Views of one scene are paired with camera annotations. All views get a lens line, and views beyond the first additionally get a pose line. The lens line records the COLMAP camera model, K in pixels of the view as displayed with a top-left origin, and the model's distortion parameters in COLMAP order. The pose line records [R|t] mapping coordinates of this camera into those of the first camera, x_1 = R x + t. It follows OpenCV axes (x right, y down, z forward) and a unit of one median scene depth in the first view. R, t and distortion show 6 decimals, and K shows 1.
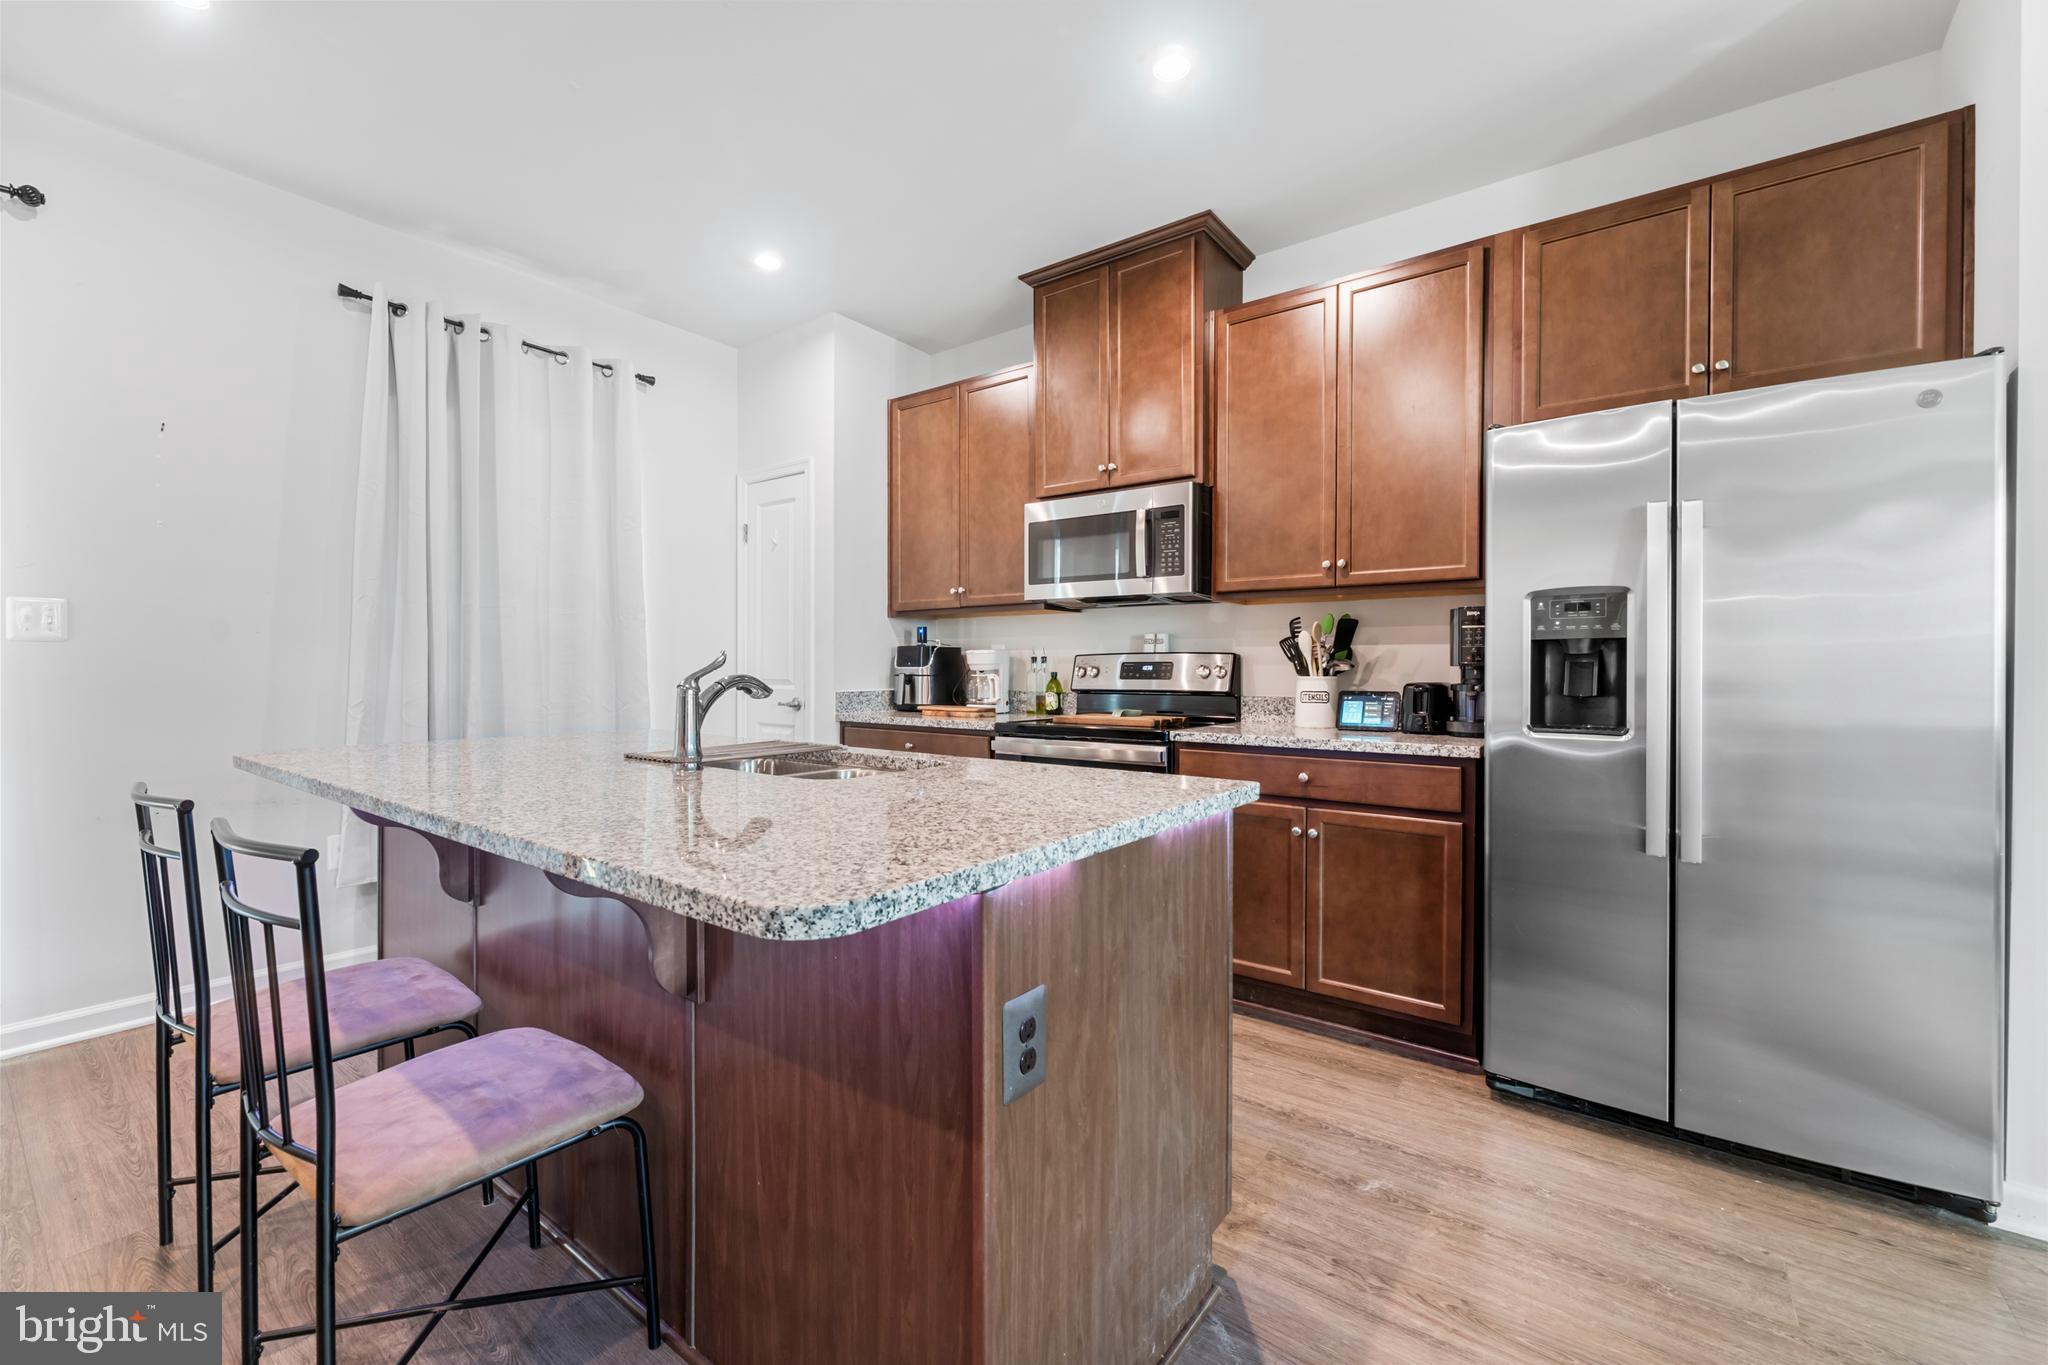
lens RADIAL K [[828.4, 0, 1012.6], [0, 828.4, 675.1], [0, 0, 1]] dist [-0.002184, 0.000626]
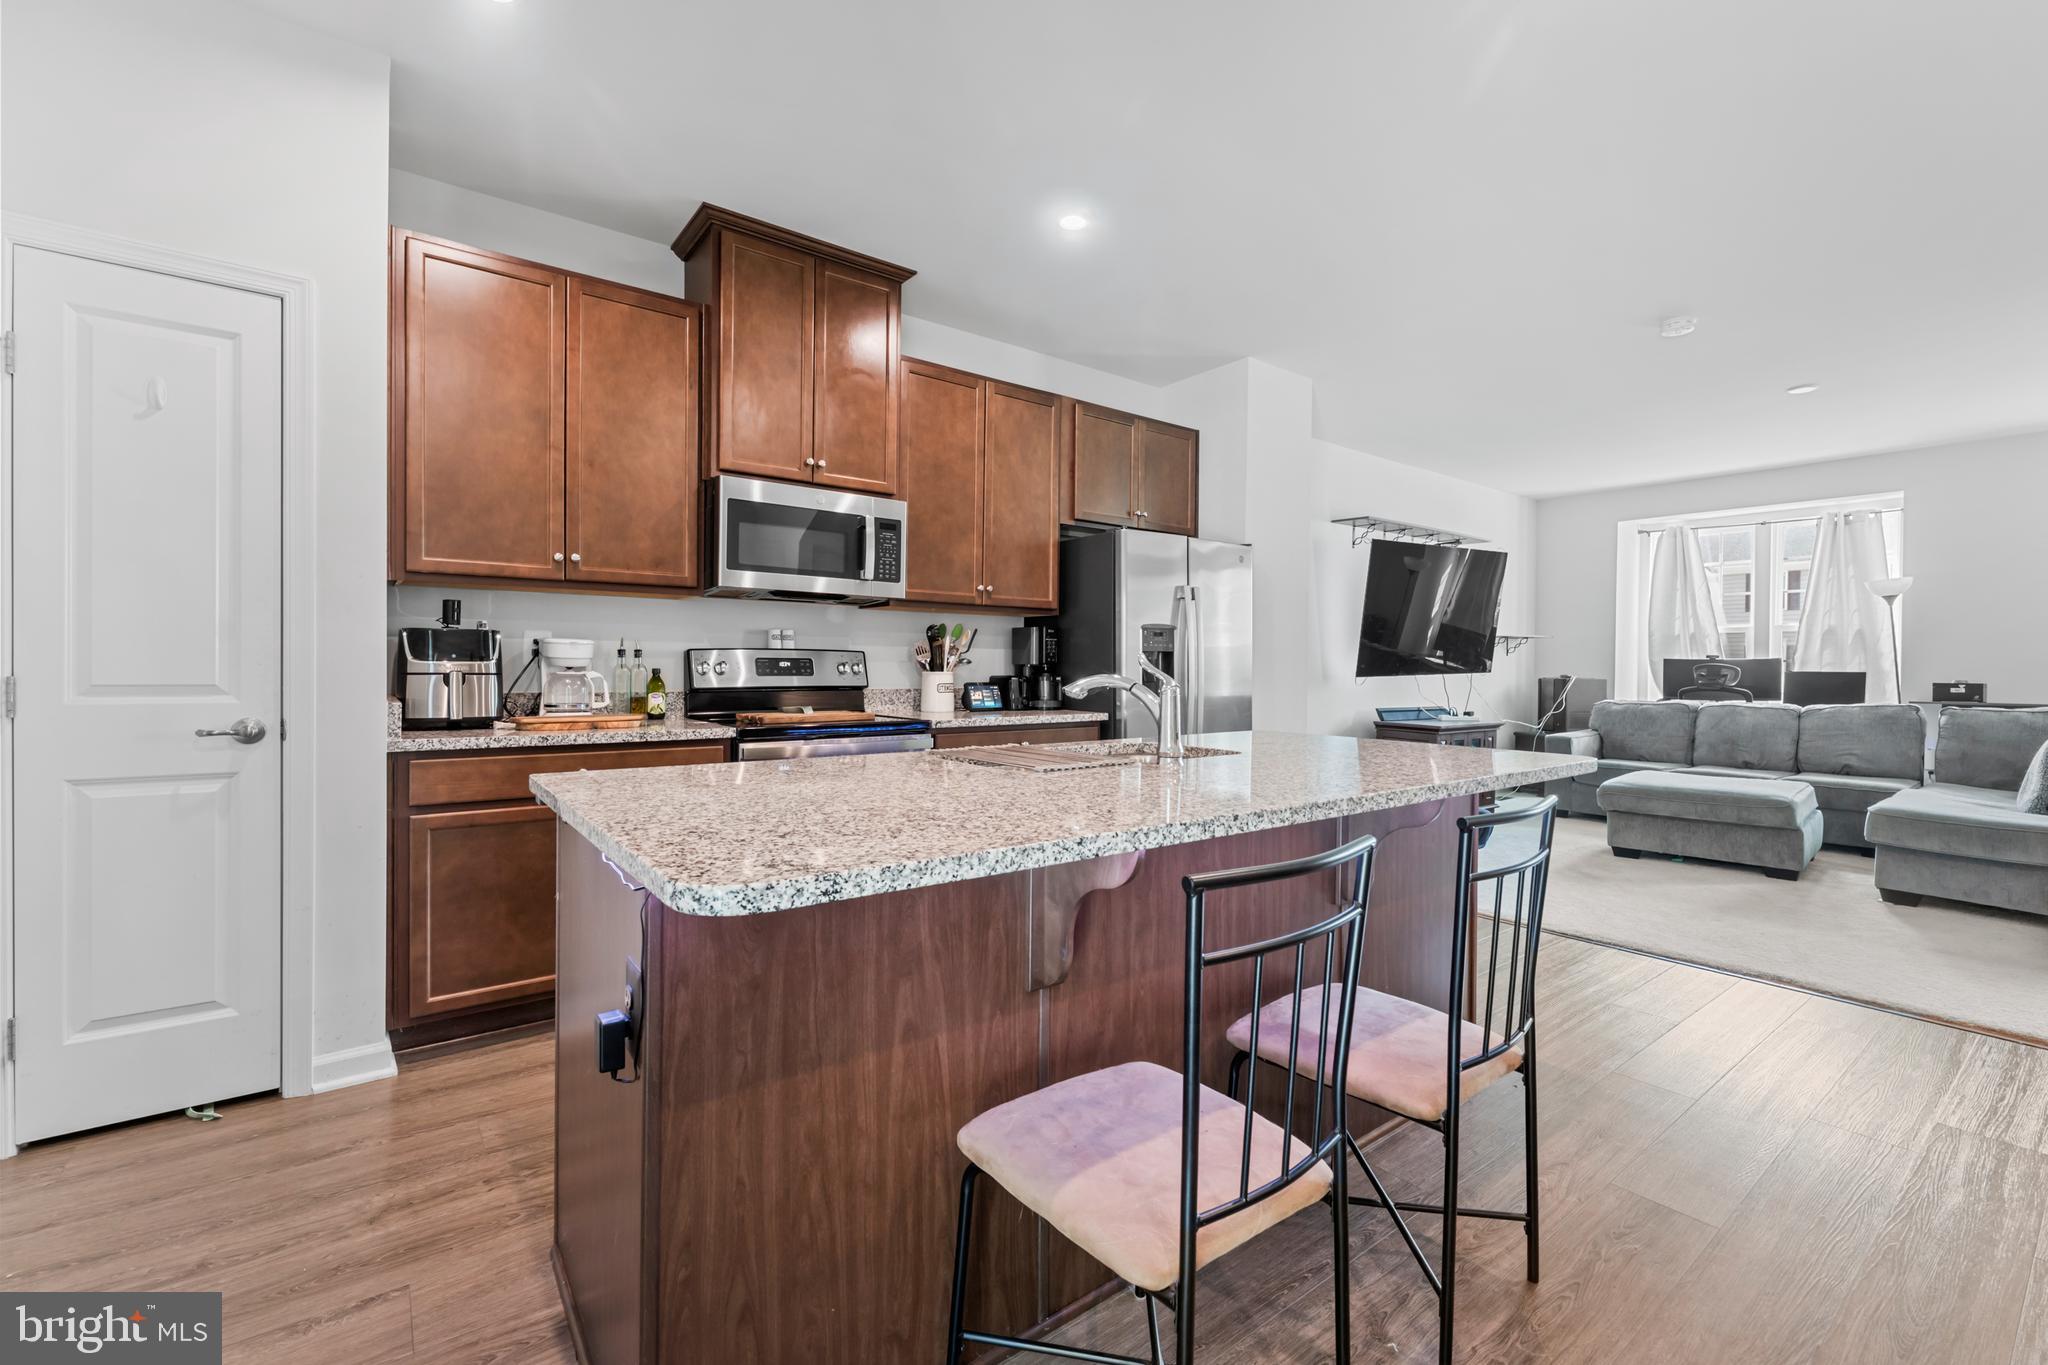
lens RADIAL K [[876.6, 0, 1042.3], [0, 876.6, 669.1], [0, 0, 1]] dist [-0.004965, -0.000426]
pose [[0.257935, -0.004955, 0.966150, -0.904572], [0.000270, 0.999987, 0.005056, -0.009391], [-0.966162, -0.001043, 0.257933, 0.508749]]
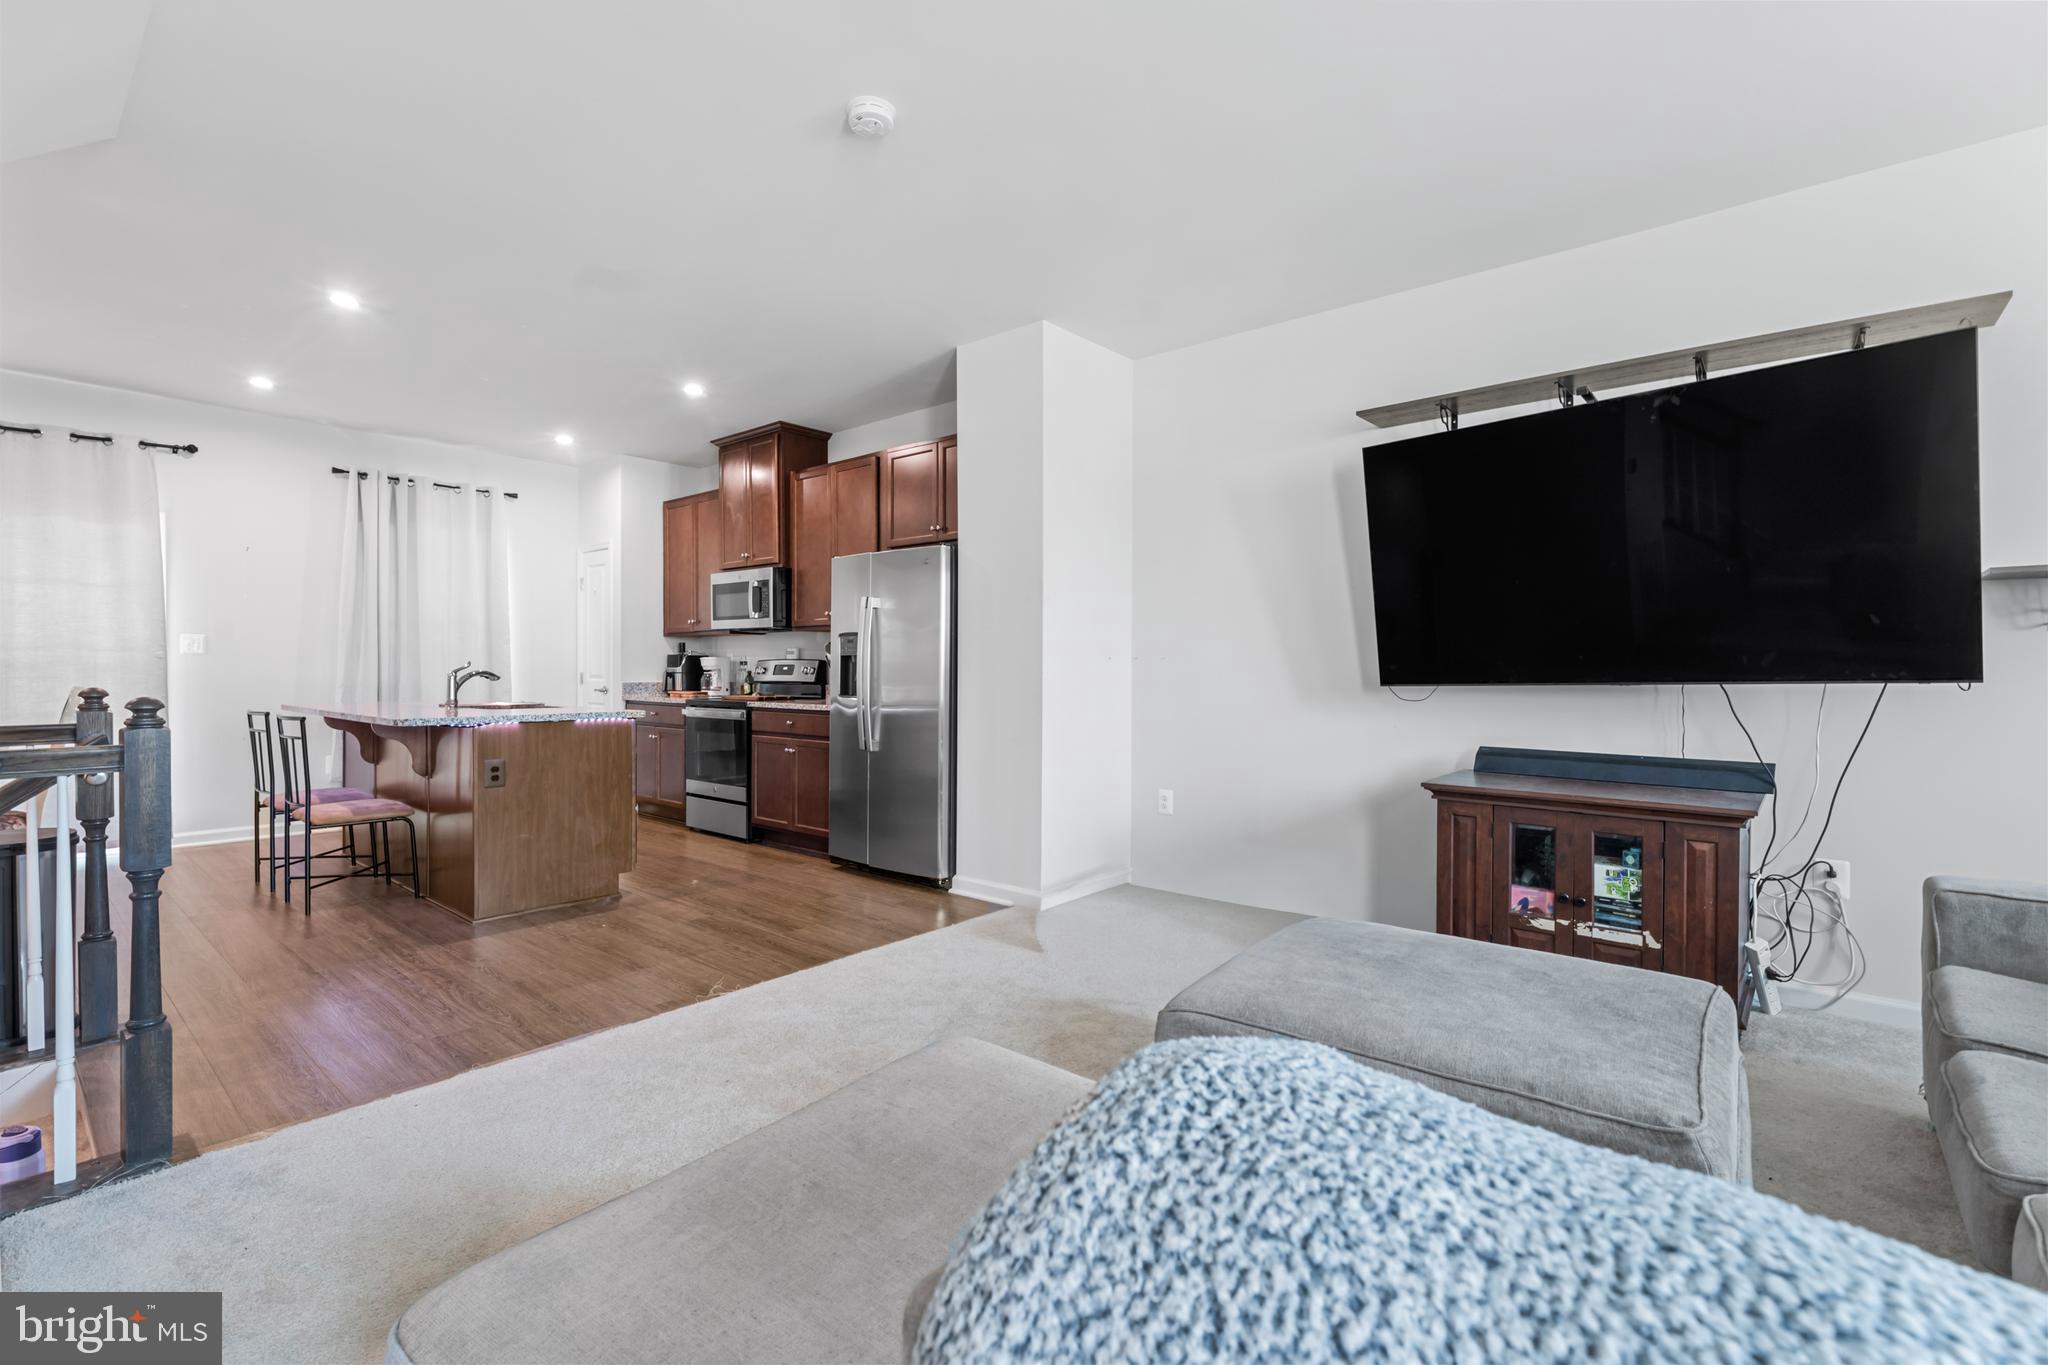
lens RADIAL K [[876.6, 0, 1004.5], [0, 876.6, 677.7], [0, 0, 1]] dist [-0.004965, -0.000426]
pose [[0.998329, 0.002294, -0.057743, 0.848974], [-0.002279, 0.999997, 0.000316, 0.010694], [0.057744, -0.000184, 0.998331, -0.919652]]
